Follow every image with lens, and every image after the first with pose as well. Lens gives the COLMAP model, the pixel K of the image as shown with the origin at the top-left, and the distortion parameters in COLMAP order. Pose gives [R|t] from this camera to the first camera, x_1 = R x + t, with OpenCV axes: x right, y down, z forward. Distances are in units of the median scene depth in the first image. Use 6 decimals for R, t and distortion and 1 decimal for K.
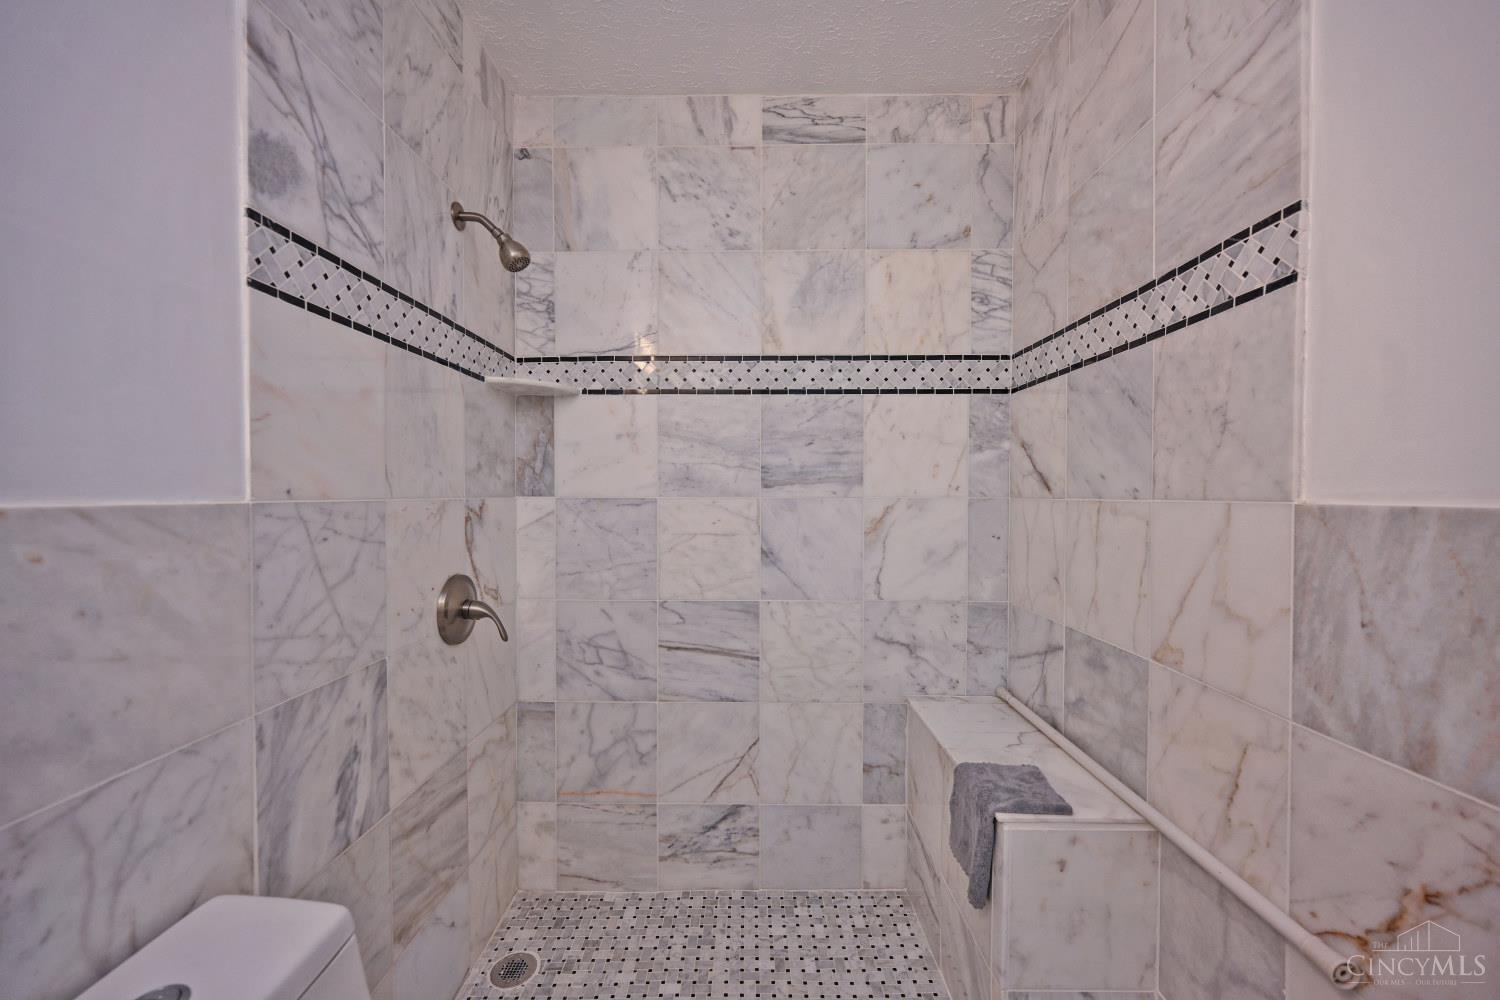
lens RADIAL K [[588.7, 0, 752.2], [0, 588.7, 498.4], [0, 0, 1]] dist [-0.002938, 0.000303]
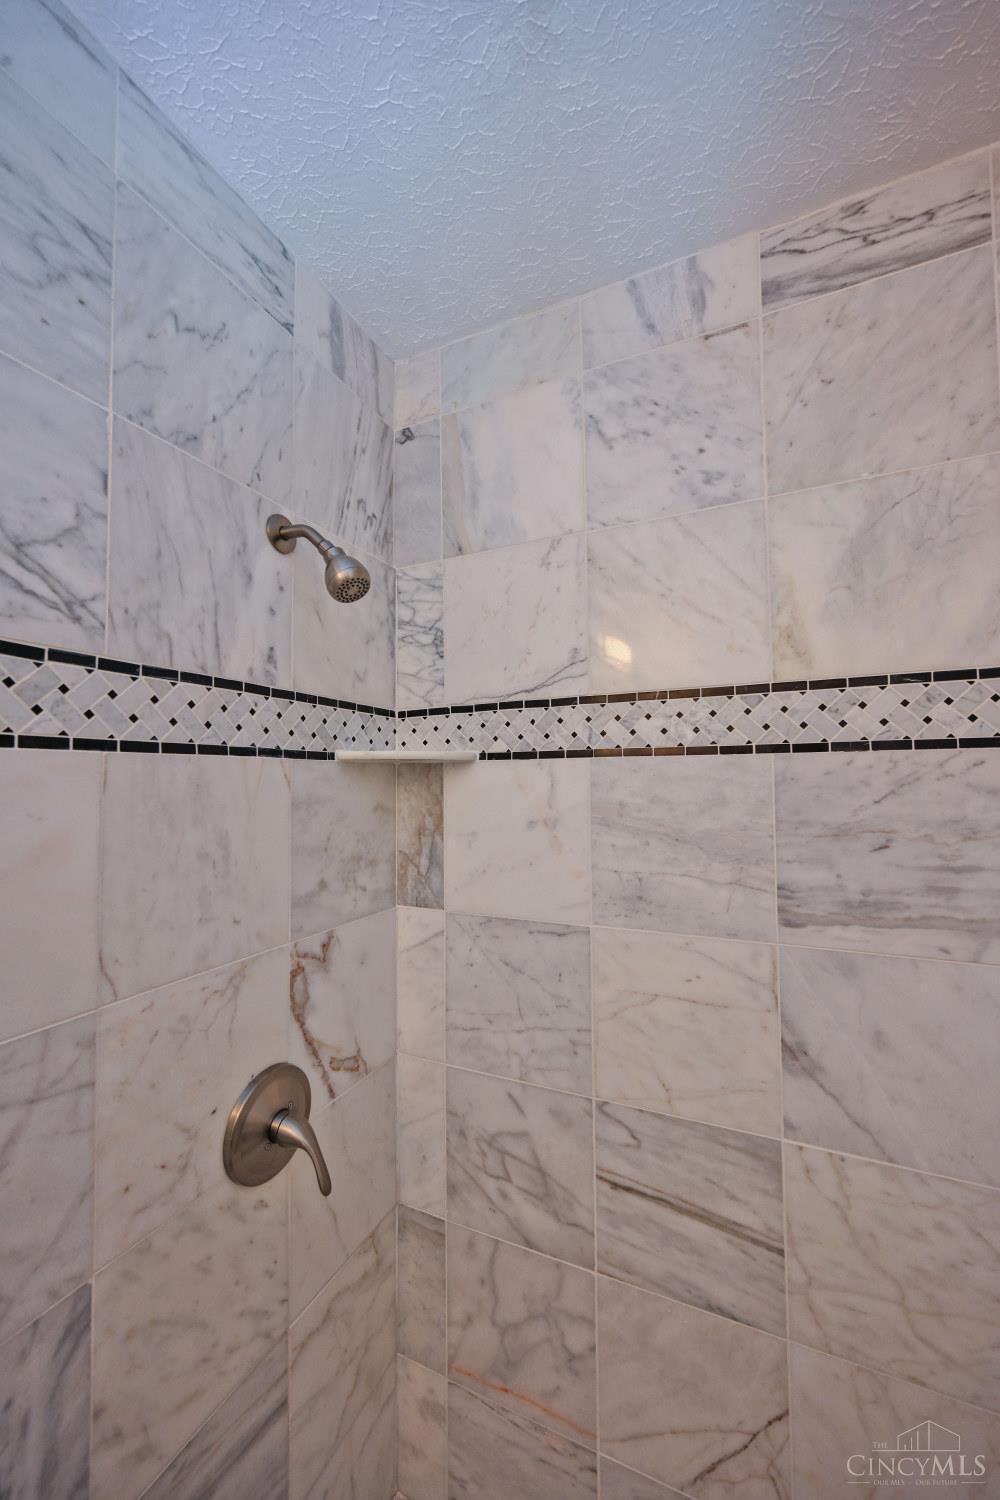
lens RADIAL K [[588.7, 0, 493.7], [0, 588.7, 751.9], [0, 0, 1]] dist [-0.002938, 0.000303]
pose [[0.908137, -0.026528, -0.417832, 0.007507], [0.004349, 0.998534, -0.053945, -0.150225], [0.418651, 0.047173, 0.906921, 0.396233]]
